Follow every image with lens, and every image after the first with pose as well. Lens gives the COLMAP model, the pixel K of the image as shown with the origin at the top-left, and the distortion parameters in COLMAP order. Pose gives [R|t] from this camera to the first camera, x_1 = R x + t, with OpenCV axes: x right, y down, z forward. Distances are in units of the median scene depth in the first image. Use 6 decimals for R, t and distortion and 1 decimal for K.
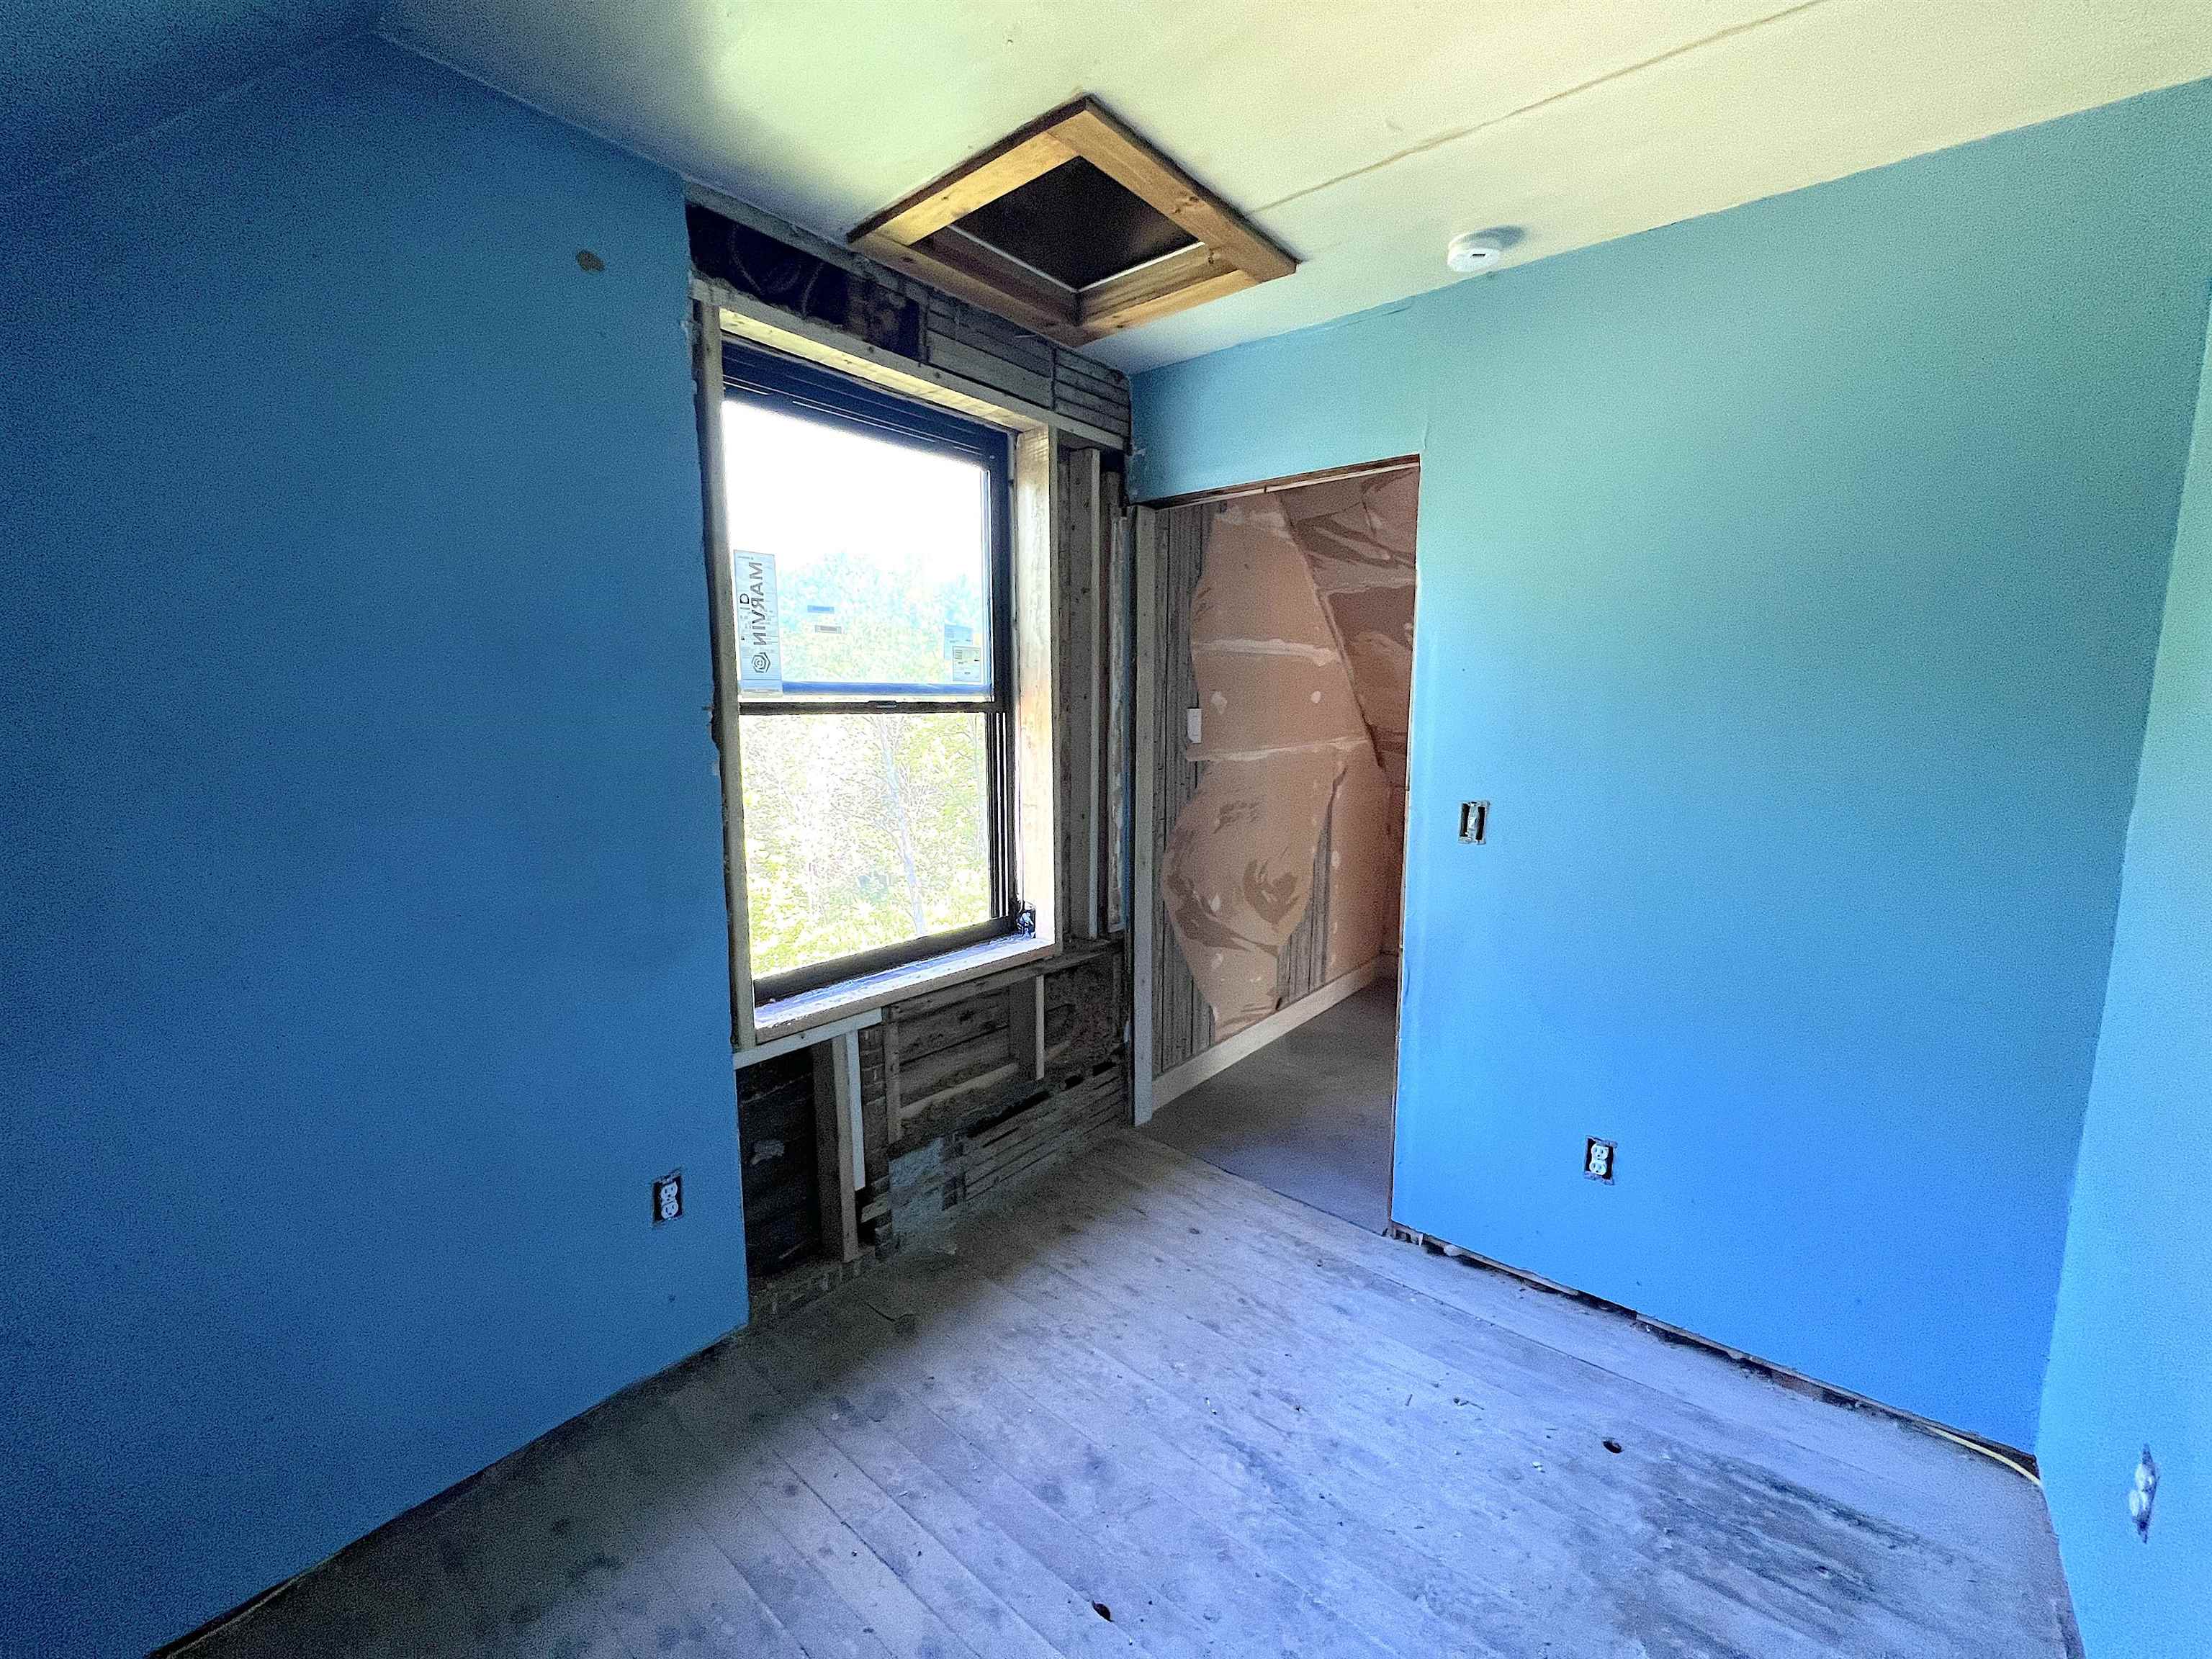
lens RADIAL K [[877.8, 0, 1103.3], [0, 877.8, 825.6], [0, 0, 1]] dist [0.000371, -0.000256]
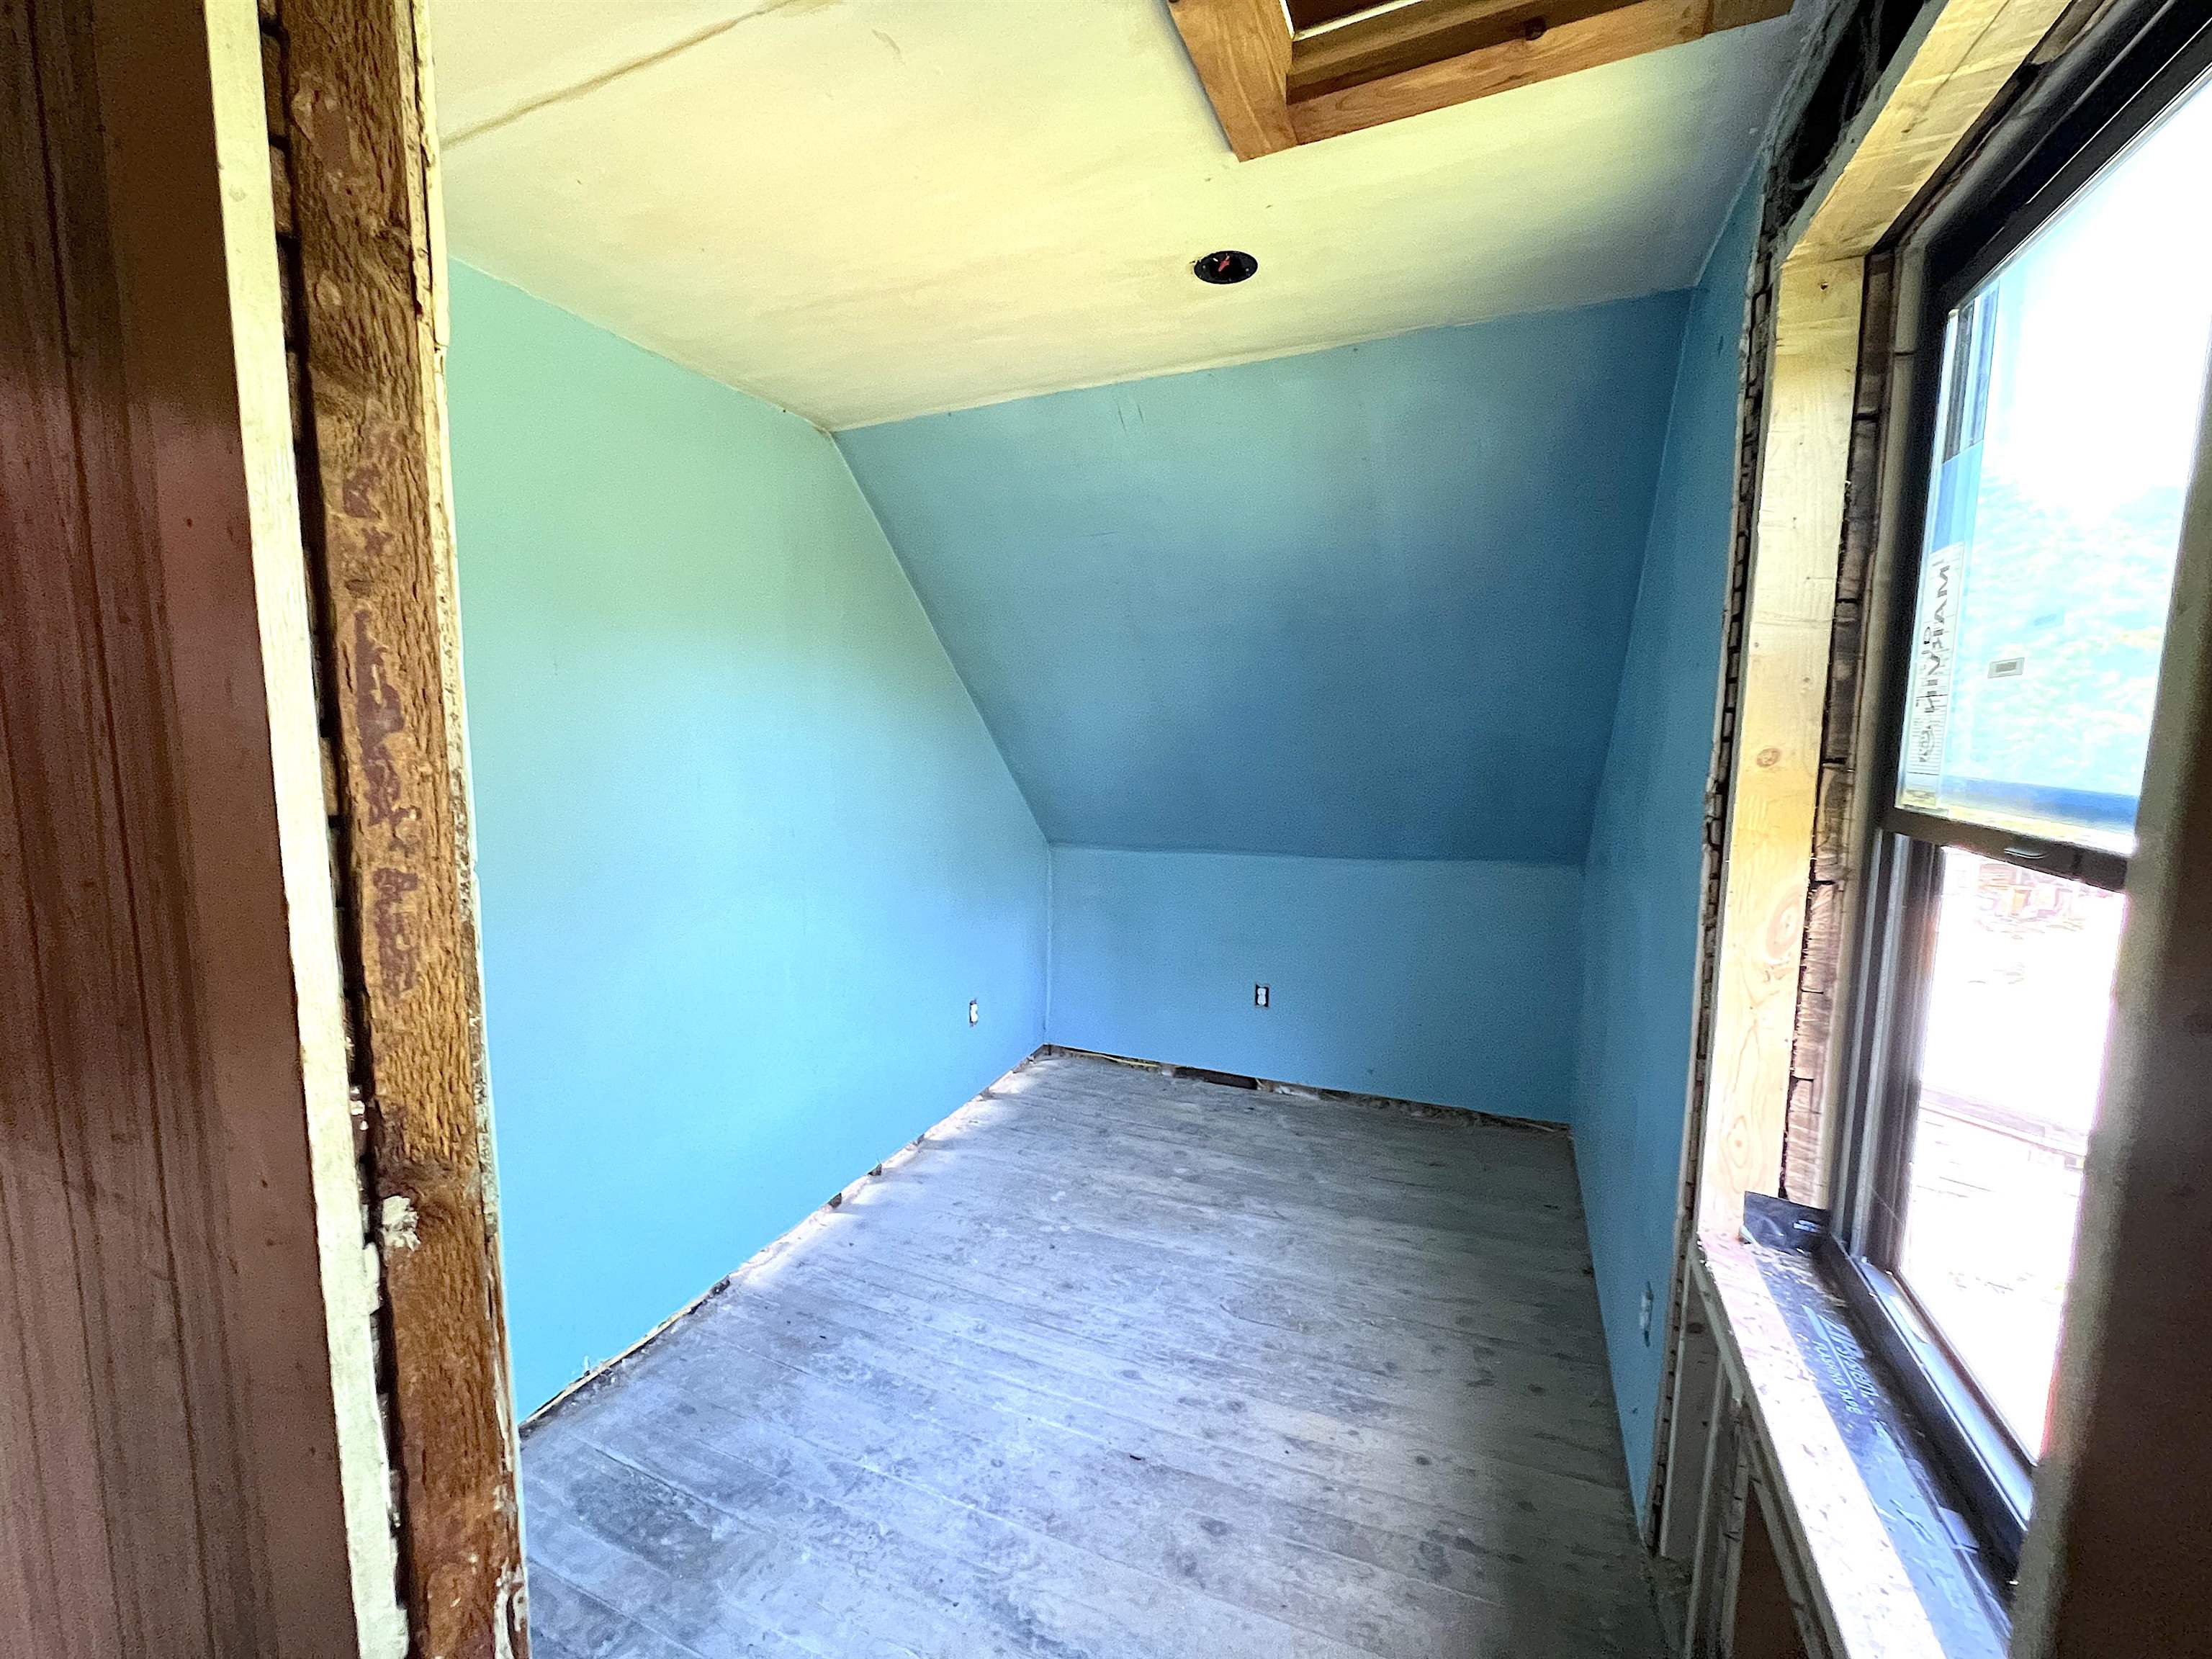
lens RADIAL K [[896.0, 0, 1096.5], [0, 896.0, 824.9], [0, 0, 1]] dist [-0.002417, -0.000265]
pose [[-0.964057, 0.025074, -0.264510, 0.346166], [-0.043008, 0.967682, 0.248481, -0.320829], [0.262192, 0.250926, -0.931822, 1.779807]]
